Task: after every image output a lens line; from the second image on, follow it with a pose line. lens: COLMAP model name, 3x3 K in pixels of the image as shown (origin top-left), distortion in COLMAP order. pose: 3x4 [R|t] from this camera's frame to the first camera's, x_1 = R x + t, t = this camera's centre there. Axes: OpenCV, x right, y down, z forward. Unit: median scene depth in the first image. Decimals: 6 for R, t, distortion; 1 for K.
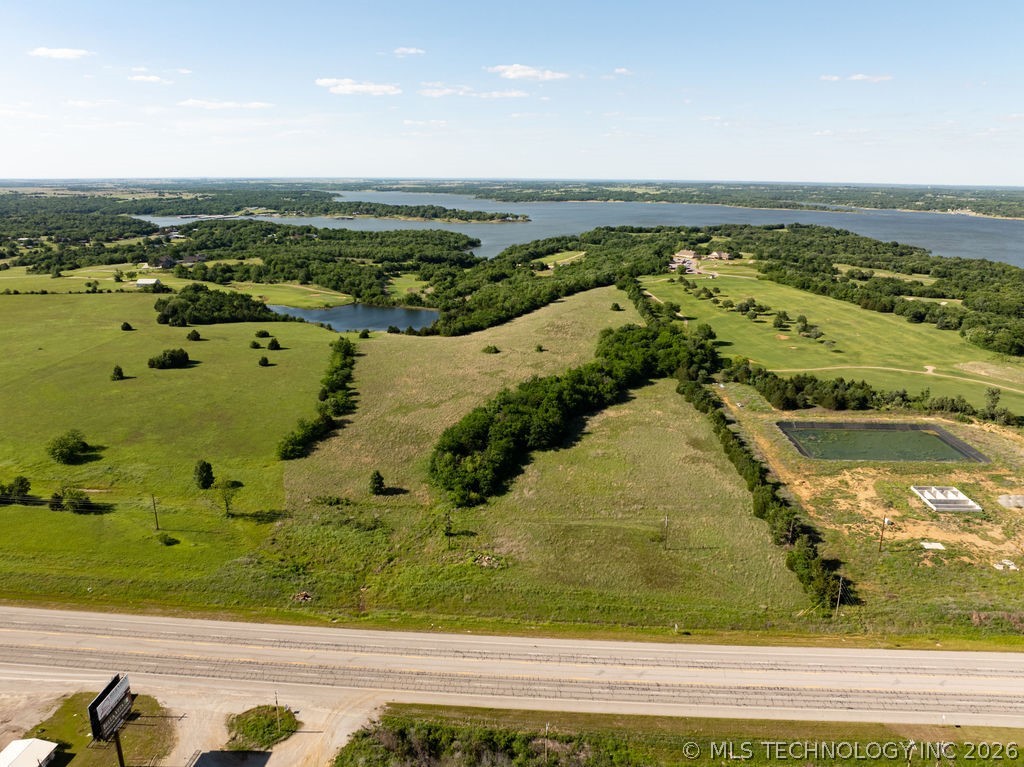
lens RADIAL K [[717.9, 0, 512.0], [0, 717.9, 383.5], [0, 0, 1]] dist [-0.039997, -0.000499]
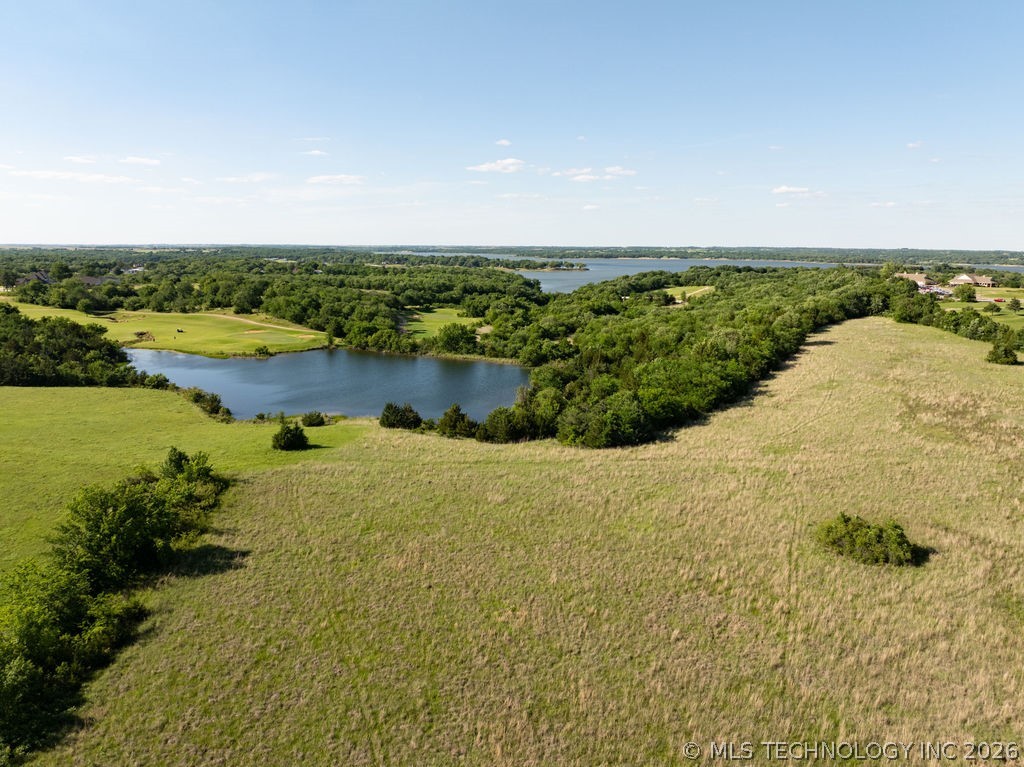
lens RADIAL K [[717.9, 0, 512.0], [0, 717.9, 383.5], [0, 0, 1]] dist [-0.039997, -0.000499]
pose [[0.998919, 0.007997, -0.045783, -0.157513], [-0.012195, 0.995669, -0.092168, -0.092925], [0.044847, 0.092626, 0.994690, 1.056127]]
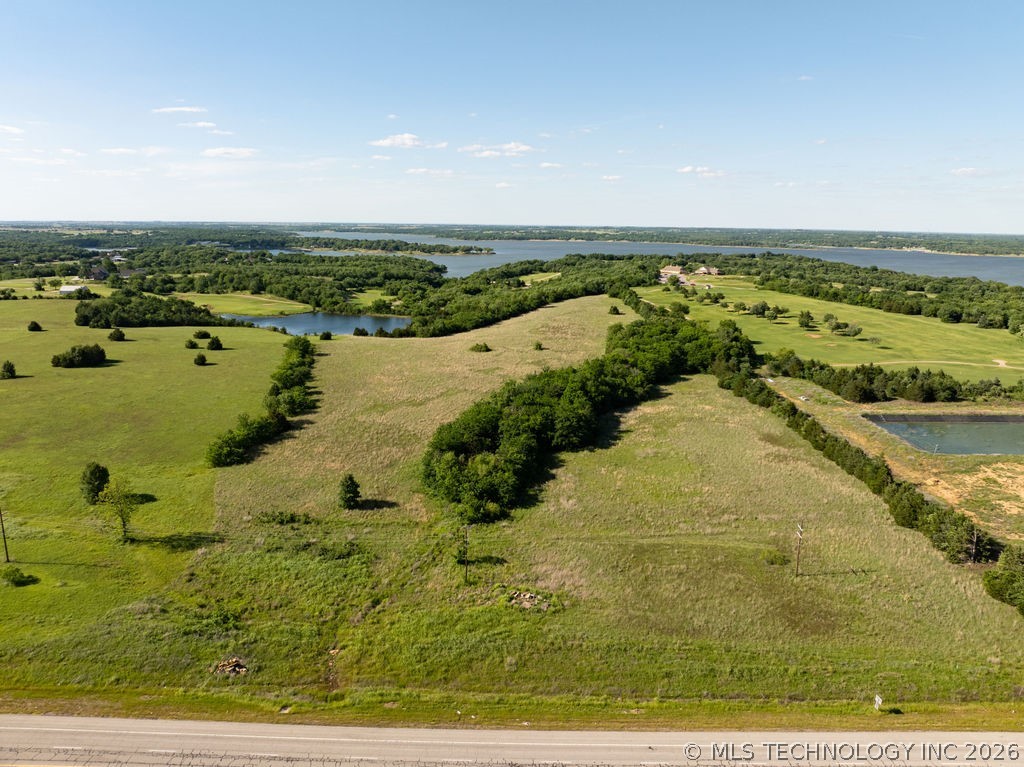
lens RADIAL K [[717.9, 0, 512.0], [0, 717.9, 383.5], [0, 0, 1]] dist [-0.039997, -0.000499]
pose [[0.998293, -0.006374, 0.058051, -0.055374], [0.009963, 0.998043, -0.061734, 0.060675], [-0.057543, 0.062207, 0.996403, 0.227679]]
